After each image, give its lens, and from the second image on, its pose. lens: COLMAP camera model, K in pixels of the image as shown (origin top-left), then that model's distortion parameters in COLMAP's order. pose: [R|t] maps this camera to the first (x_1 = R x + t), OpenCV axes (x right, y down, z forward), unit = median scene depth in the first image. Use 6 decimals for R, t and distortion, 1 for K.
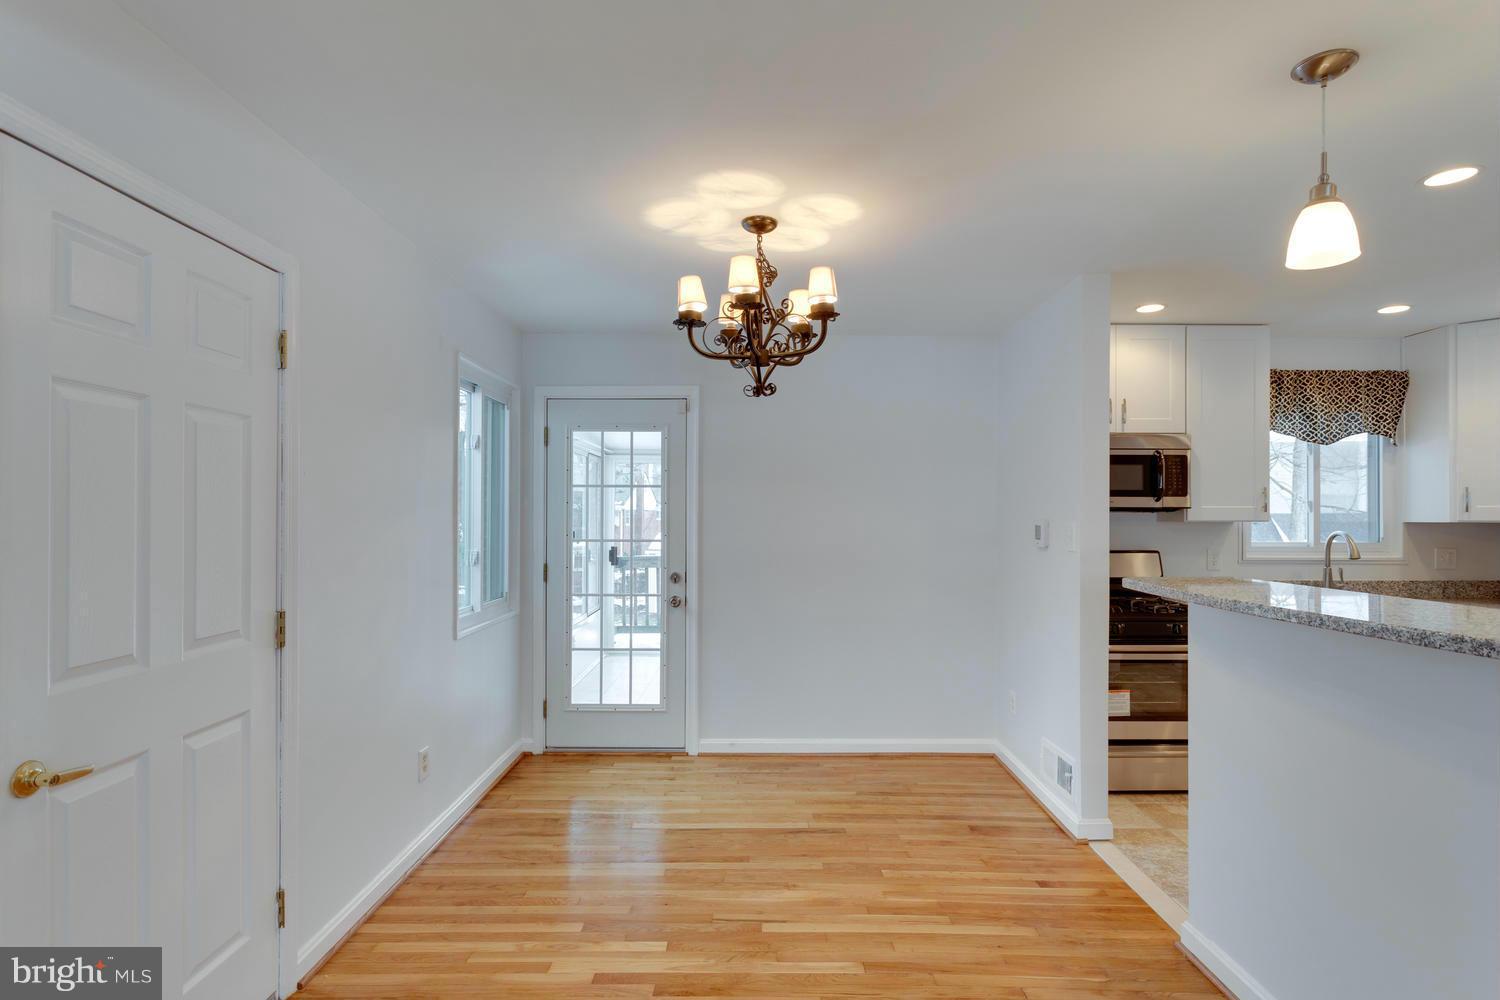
lens RADIAL K [[769.6, 0, 755.1], [0, 769.6, 516.0], [0, 0, 1]] dist [-0.000095, -0.000006]
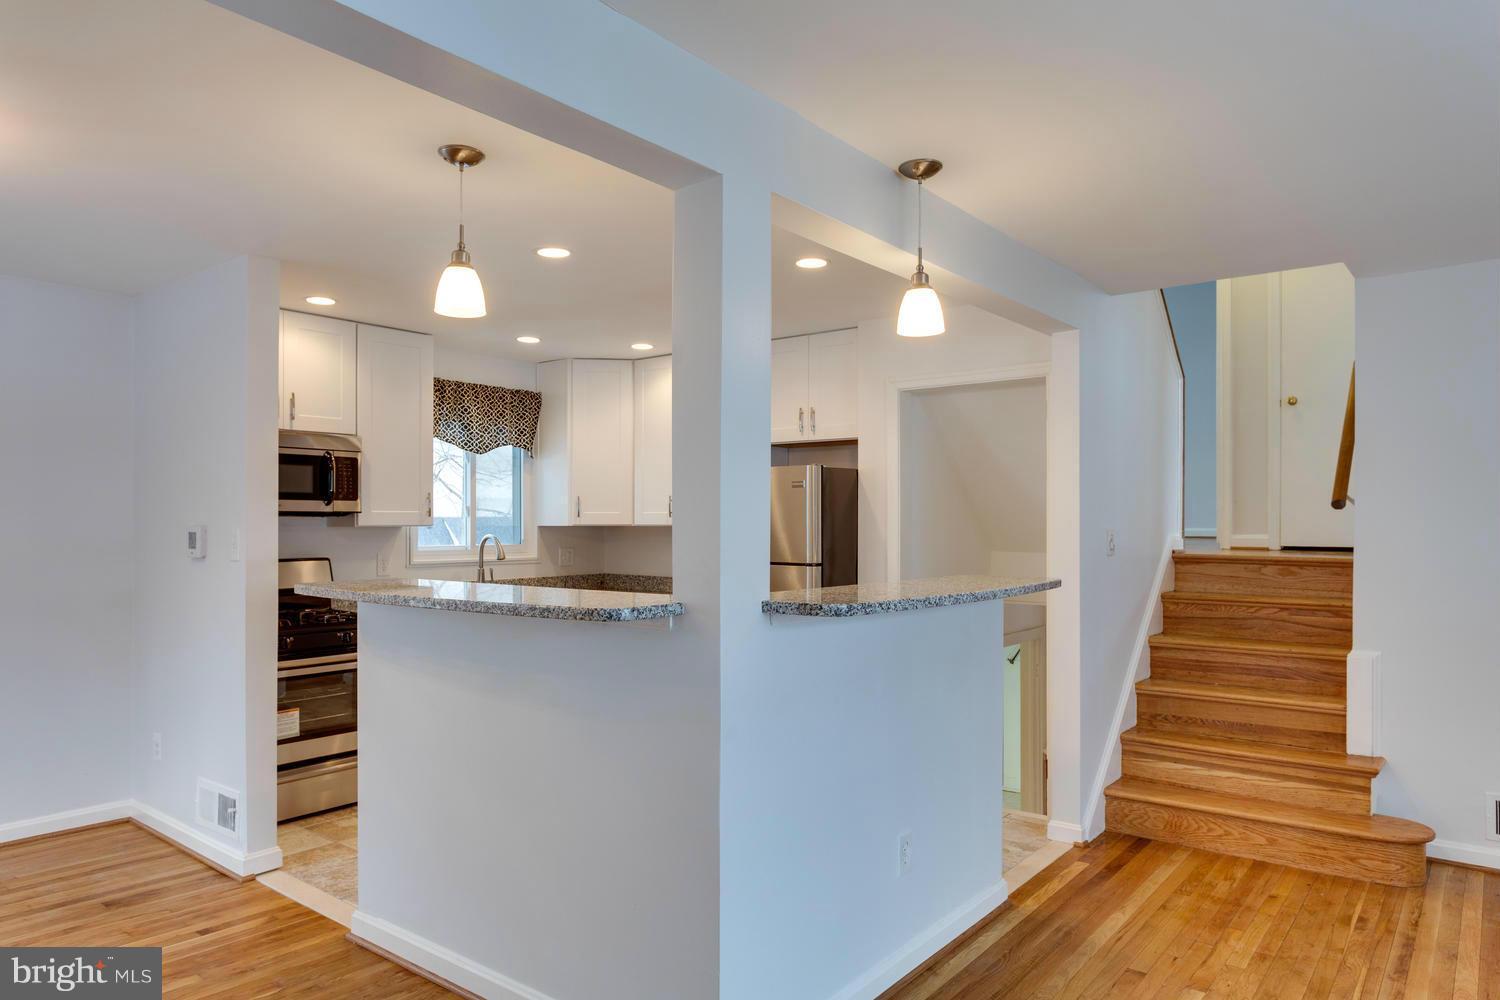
lens RADIAL K [[955.7, 0, 749.3], [0, 955.7, 522.6], [0, 0, 1]] dist [0.002002, 0.004365]
pose [[0.622529, -0.001755, 0.782595, -0.077361], [-0.001092, 0.999995, 0.003111, -0.001870], [-0.782596, -0.002791, 0.622523, -0.142115]]
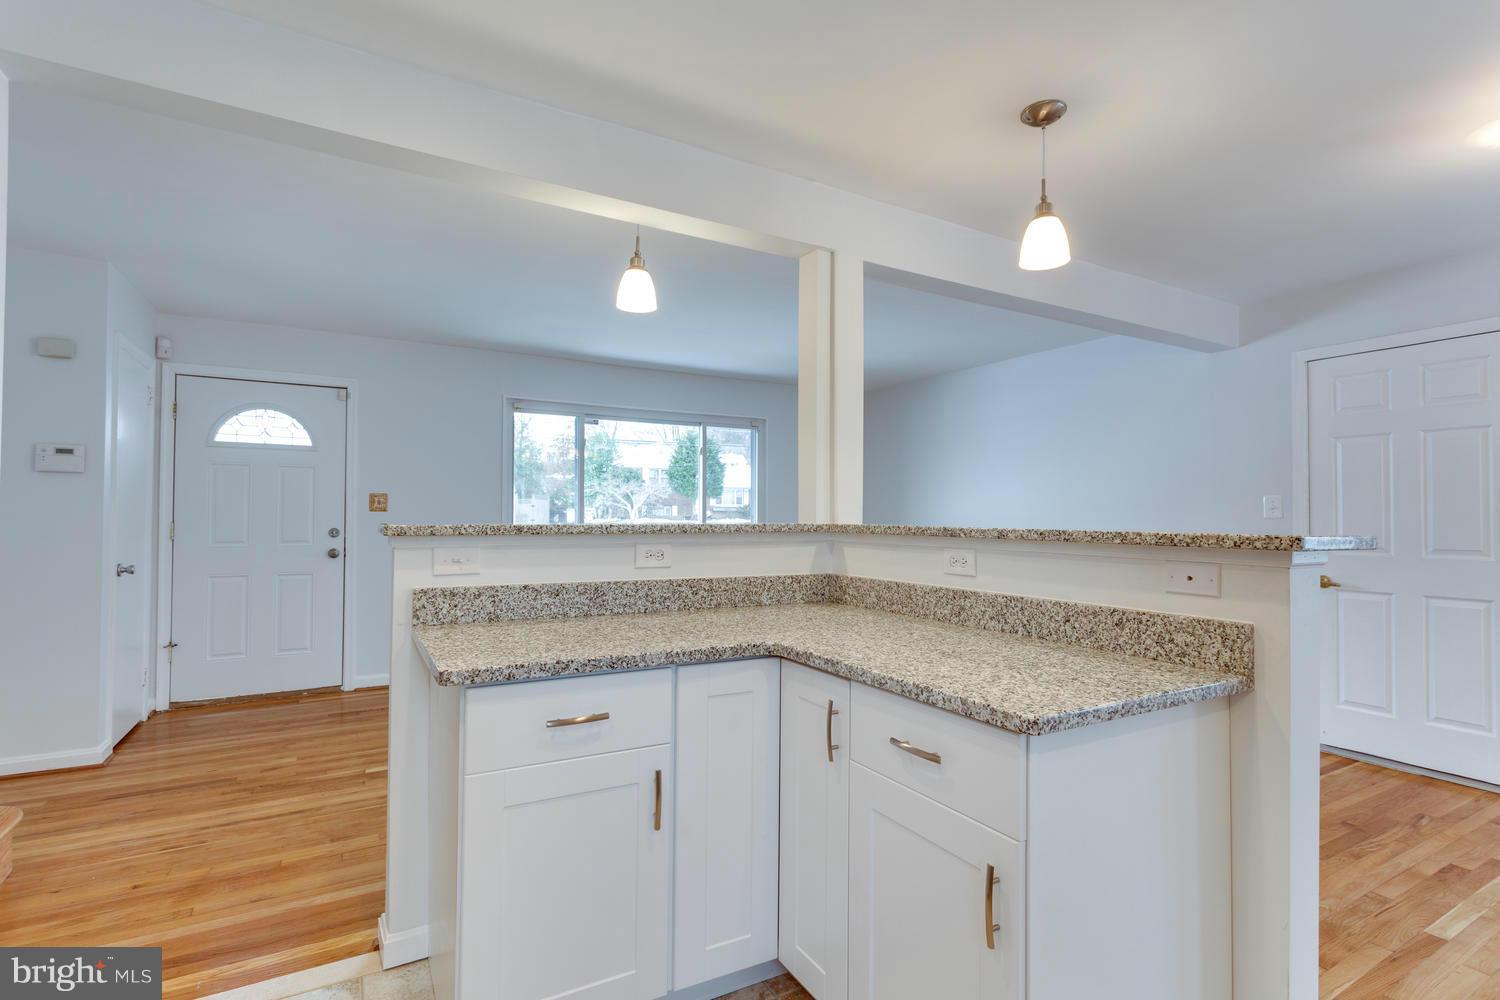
lens RADIAL K [[710.4, 0, 752.4], [0, 710.4, 500.1], [0, 0, 1]] dist [0.001922, 0.000679]
pose [[-0.869194, -0.018277, -0.494133, 0.817930], [-0.009990, 0.999762, -0.019405, 0.029751], [0.494369, -0.011930, -0.869170, 0.866152]]
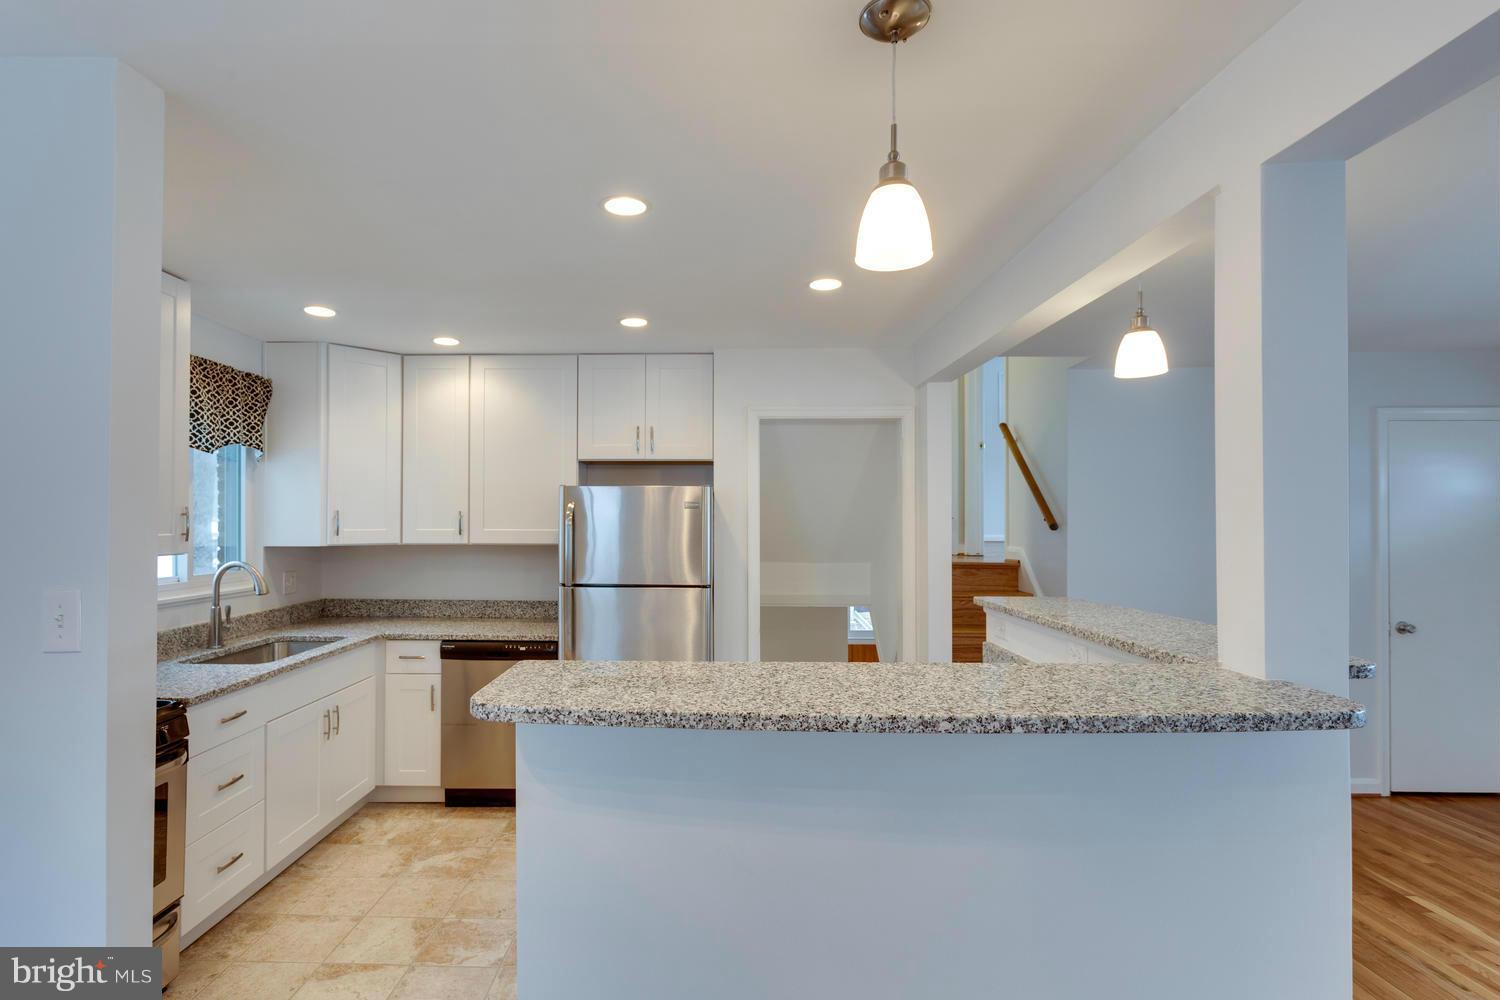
lens RADIAL K [[741.6, 0, 697.8], [0, 741.6, 525.1], [0, 0, 1]] dist [-0.000549, -0.000020]
pose [[0.028106, -0.007264, 0.999579, -0.016261], [-0.003818, 0.999966, 0.007374, -0.029841], [-0.999598, -0.004024, 0.028078, 0.549417]]
